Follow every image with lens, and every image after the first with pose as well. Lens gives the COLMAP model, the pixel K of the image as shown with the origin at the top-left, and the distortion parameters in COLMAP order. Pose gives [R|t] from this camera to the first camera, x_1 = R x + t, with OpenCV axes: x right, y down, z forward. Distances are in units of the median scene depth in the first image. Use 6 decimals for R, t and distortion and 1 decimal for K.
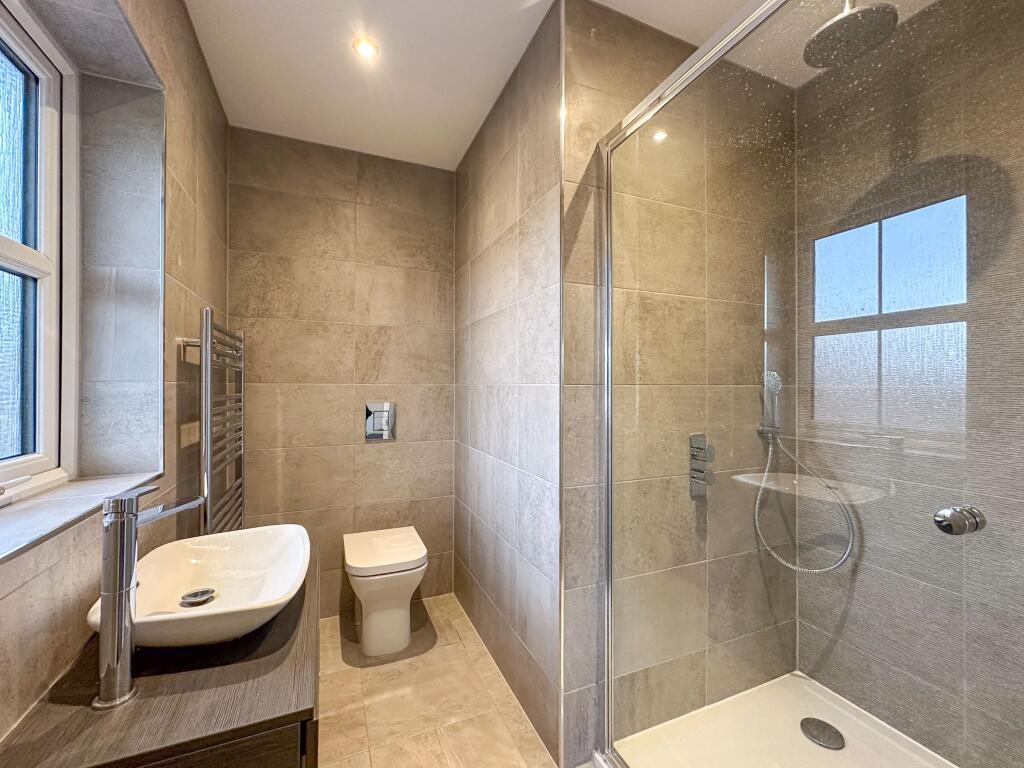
lens RADIAL K [[427.8, 0, 506.7], [0, 427.8, 380.1], [0, 0, 1]] dist [-0.015924, 0.000726]
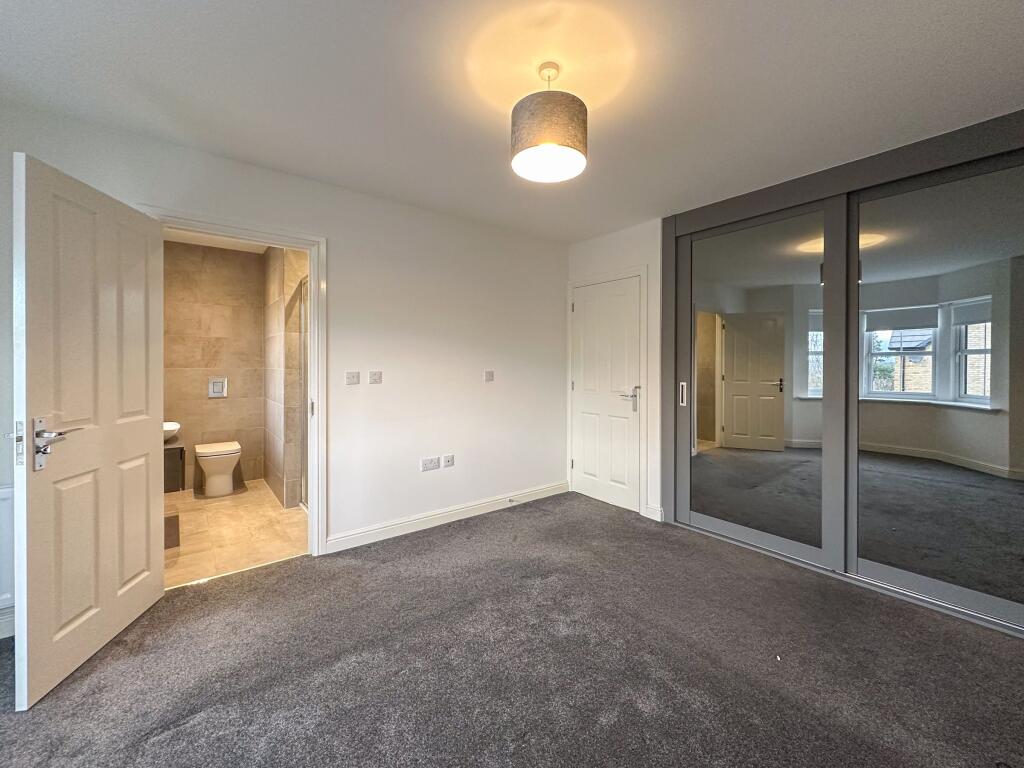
lens RADIAL K [[427.8, 0, 518.2], [0, 427.8, 367.2], [0, 0, 1]] dist [-0.015924, 0.000726]
pose [[0.962906, -0.001804, 0.269831, 0.492681], [-0.003339, 0.999821, 0.018599, -0.034700], [-0.269816, -0.018810, 0.962728, -1.202552]]
